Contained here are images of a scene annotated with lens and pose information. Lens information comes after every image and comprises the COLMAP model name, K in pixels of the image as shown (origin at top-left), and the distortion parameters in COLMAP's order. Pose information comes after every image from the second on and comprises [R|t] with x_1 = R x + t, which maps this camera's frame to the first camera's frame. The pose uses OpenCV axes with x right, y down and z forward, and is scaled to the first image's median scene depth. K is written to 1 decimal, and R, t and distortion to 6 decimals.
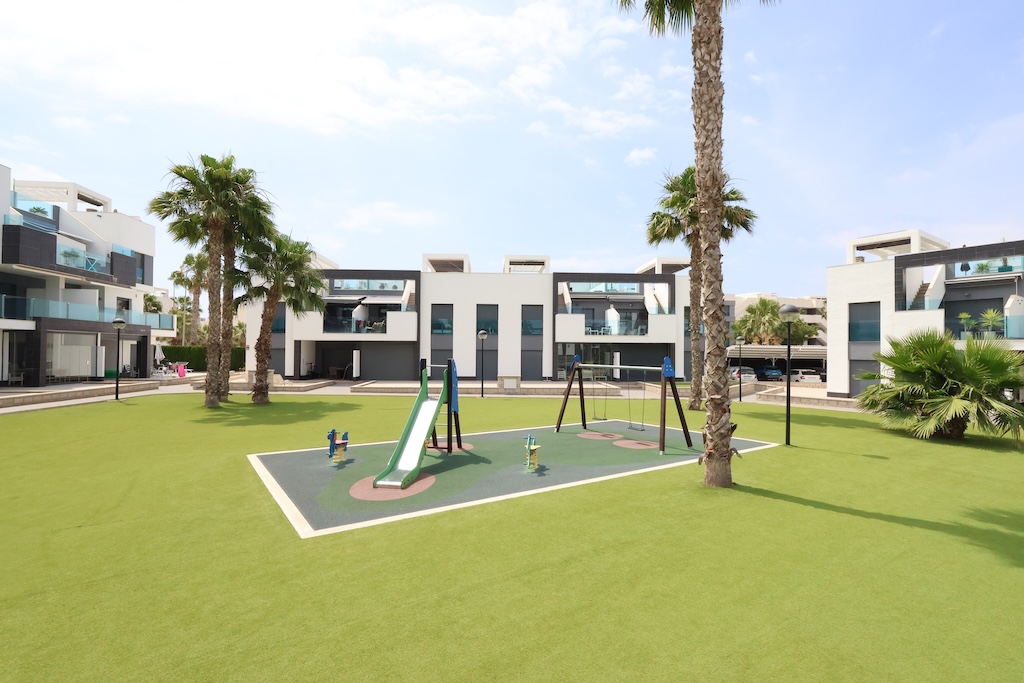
lens RADIAL K [[494.8, 0, 512.0], [0, 494.8, 341.5], [0, 0, 1]] dist [0.000026, 0.000208]
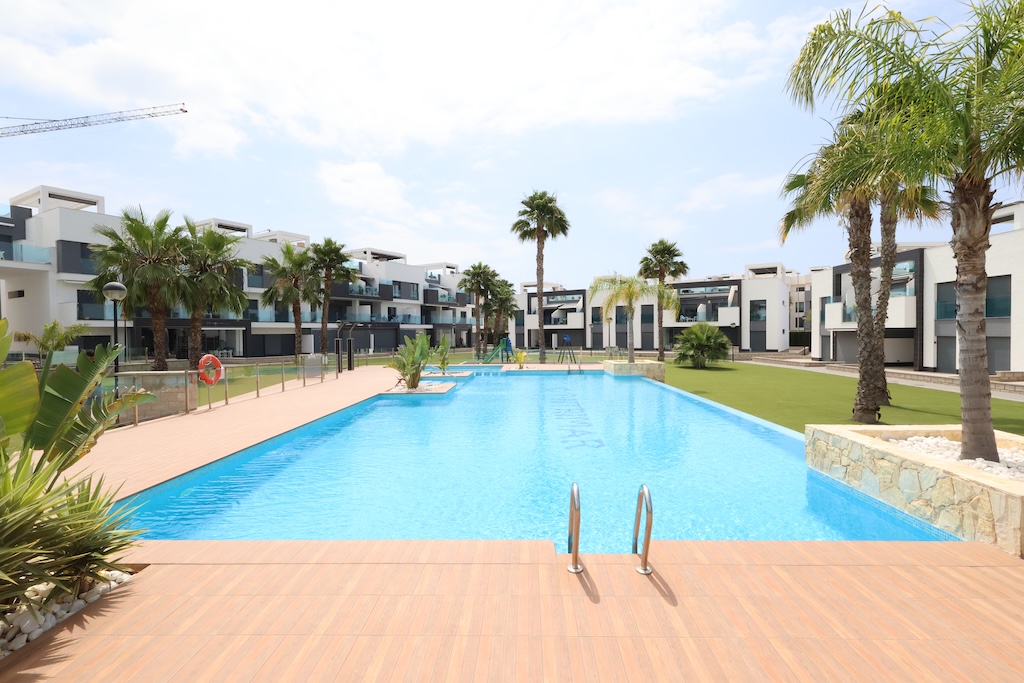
lens RADIAL K [[494.8, 0, 512.0], [0, 494.8, 341.5], [0, 0, 1]] dist [0.000026, 0.000208]
pose [[0.795460, -0.004303, -0.605990, 0.705542], [0.034611, 0.998665, 0.038341, -0.031485], [0.605016, -0.051472, 0.794547, -0.610448]]
